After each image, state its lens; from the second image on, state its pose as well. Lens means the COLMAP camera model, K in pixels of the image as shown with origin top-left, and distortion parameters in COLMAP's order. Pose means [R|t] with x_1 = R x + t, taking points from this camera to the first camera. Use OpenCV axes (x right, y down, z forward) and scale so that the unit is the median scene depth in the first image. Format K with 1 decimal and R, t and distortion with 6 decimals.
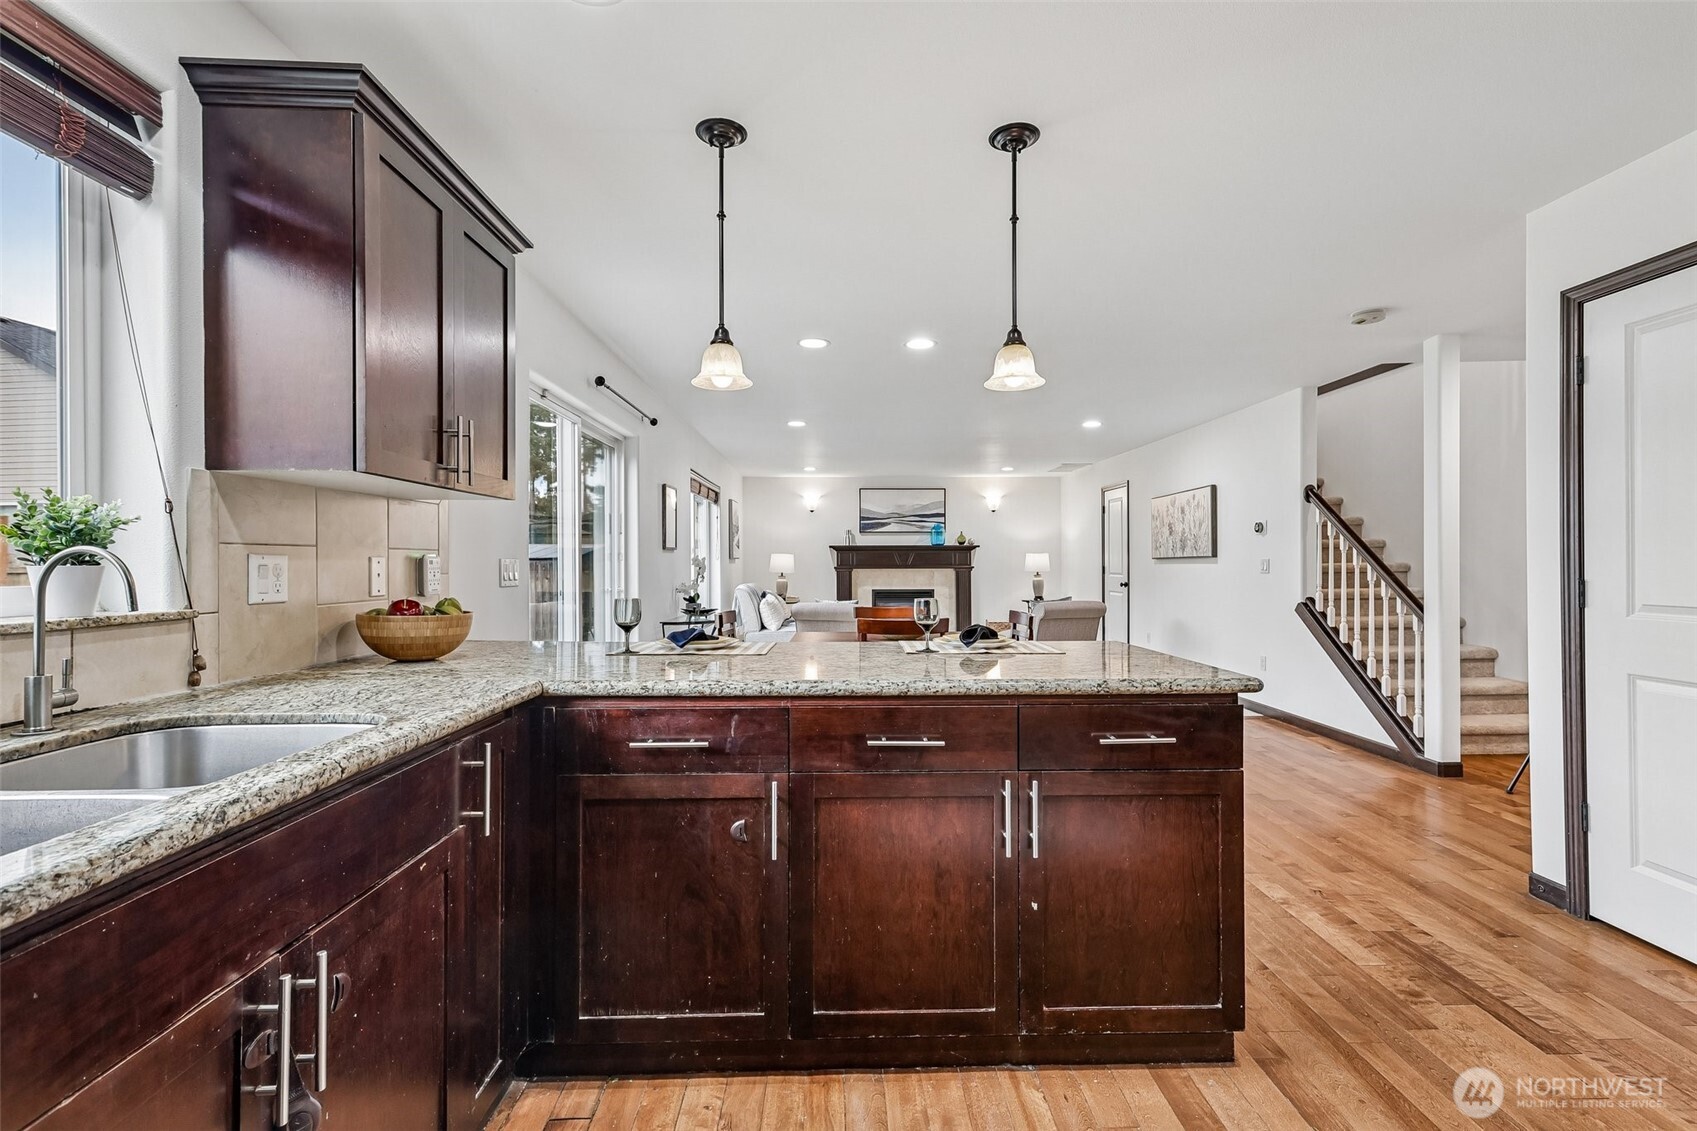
lens RADIAL K [[757.1, 0, 858.6], [0, 757.1, 556.3], [0, 0, 1]] dist [0.020205, 0.000655]
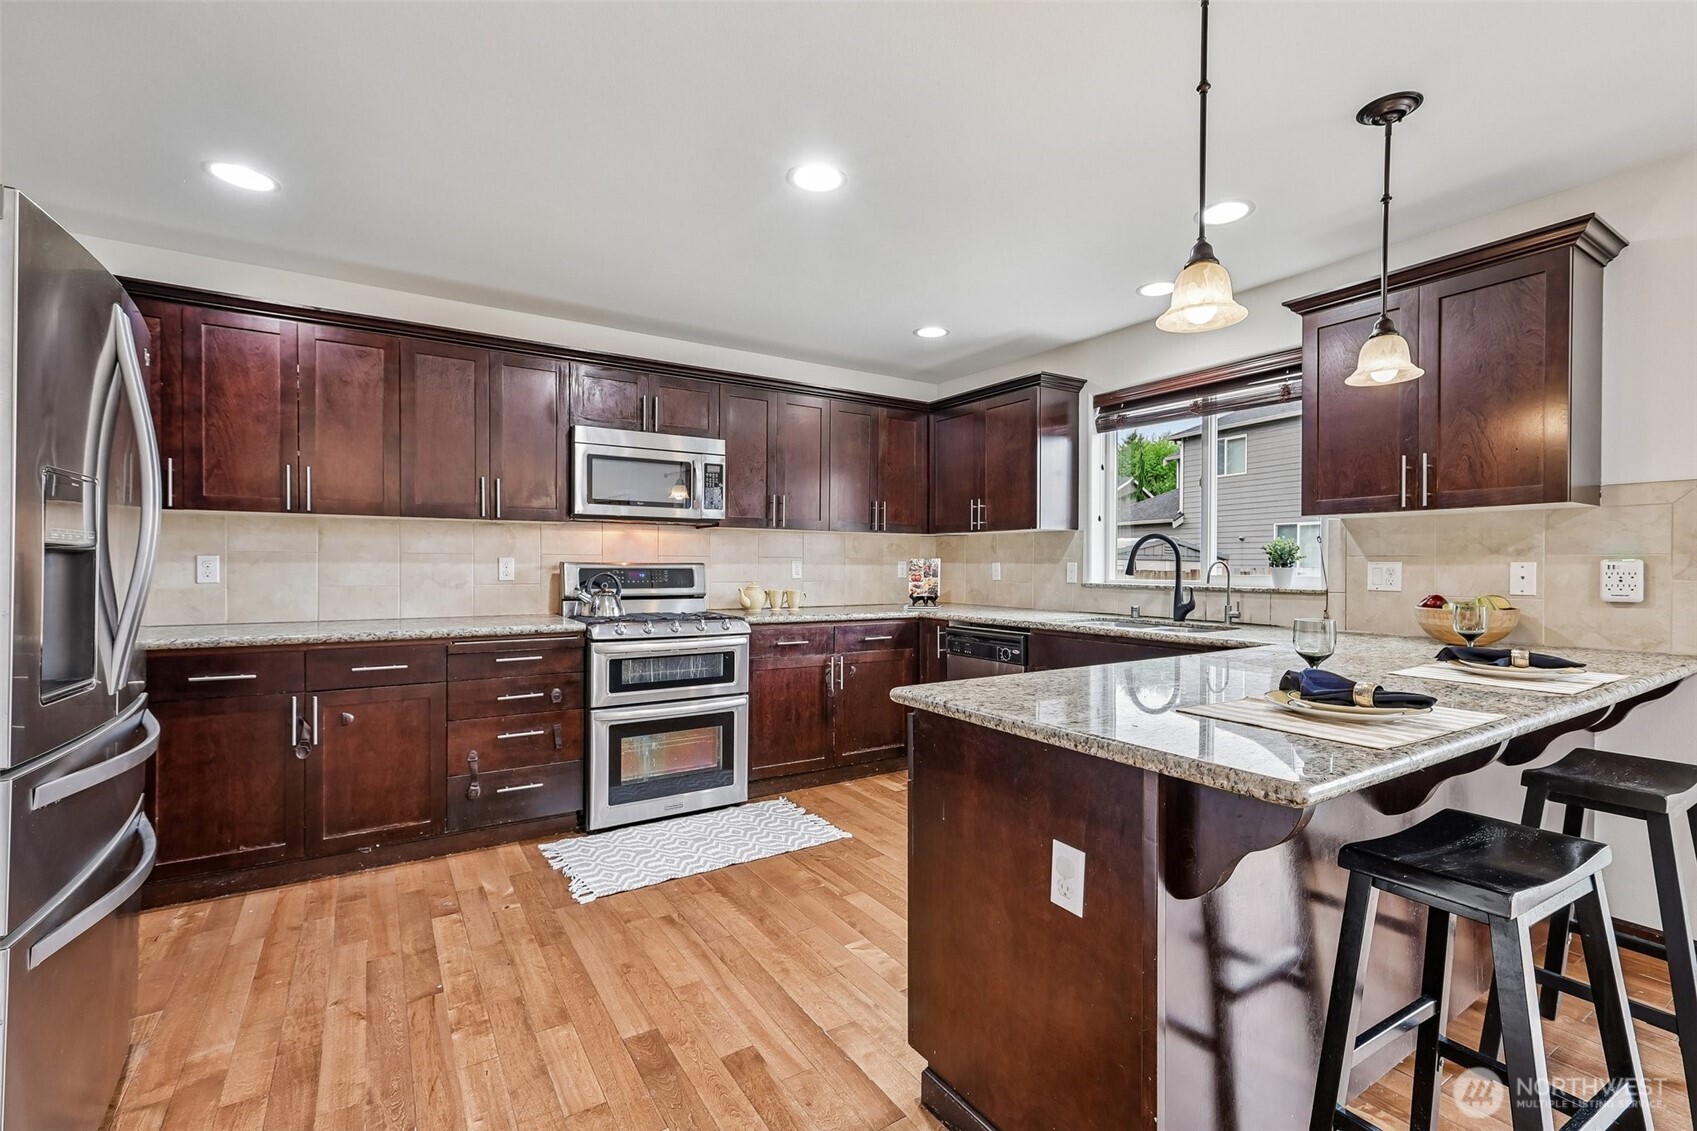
lens RADIAL K [[757.1, 0, 845.4], [0, 757.1, 569.8], [0, 0, 1]] dist [0.020205, 0.000655]
pose [[-0.861910, 0.000524, -0.507061, 1.170333], [0.003535, 0.999981, -0.004976, 0.021541], [0.507049, -0.006081, -0.861896, 1.977081]]
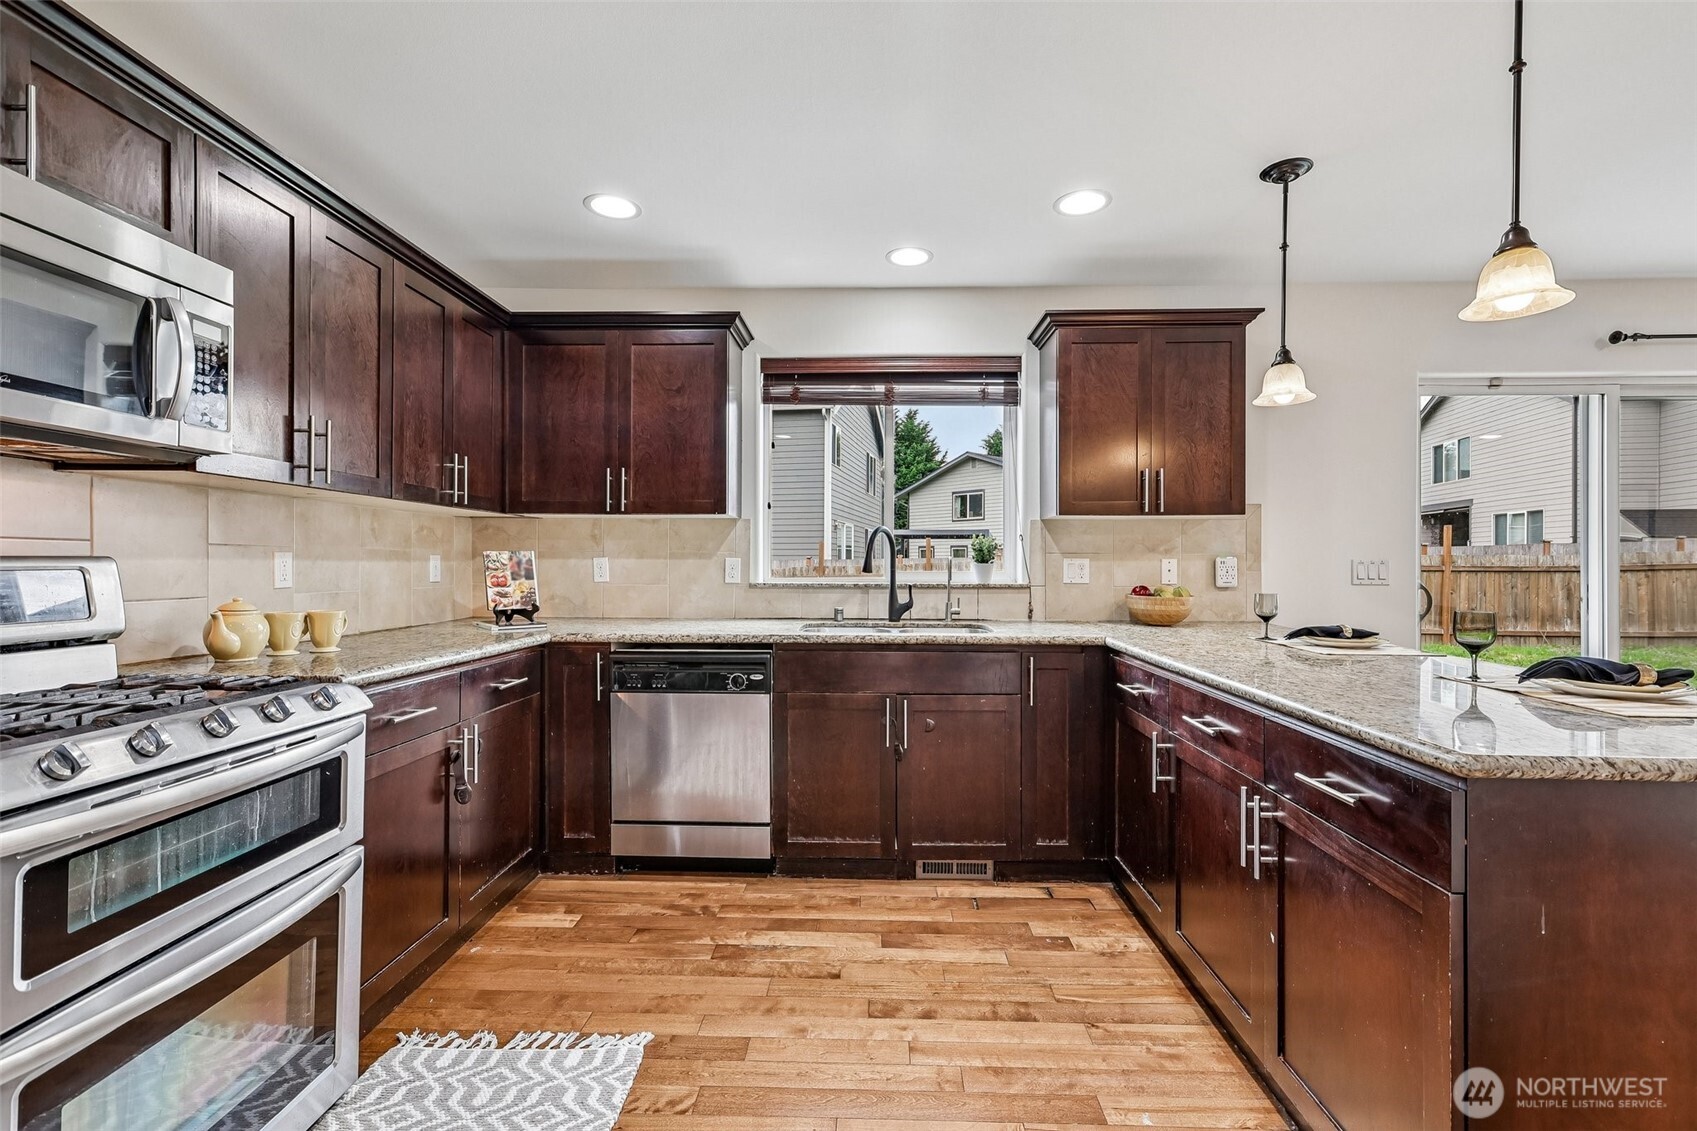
lens RADIAL K [[757.1, 0, 851.5], [0, 757.1, 566.1], [0, 0, 1]] dist [0.020205, 0.000655]
pose [[-0.073174, 0.002041, -0.997317, 1.264987], [0.011703, 0.999931, 0.001188, 0.009670], [0.997251, -0.011584, -0.073193, 0.616509]]
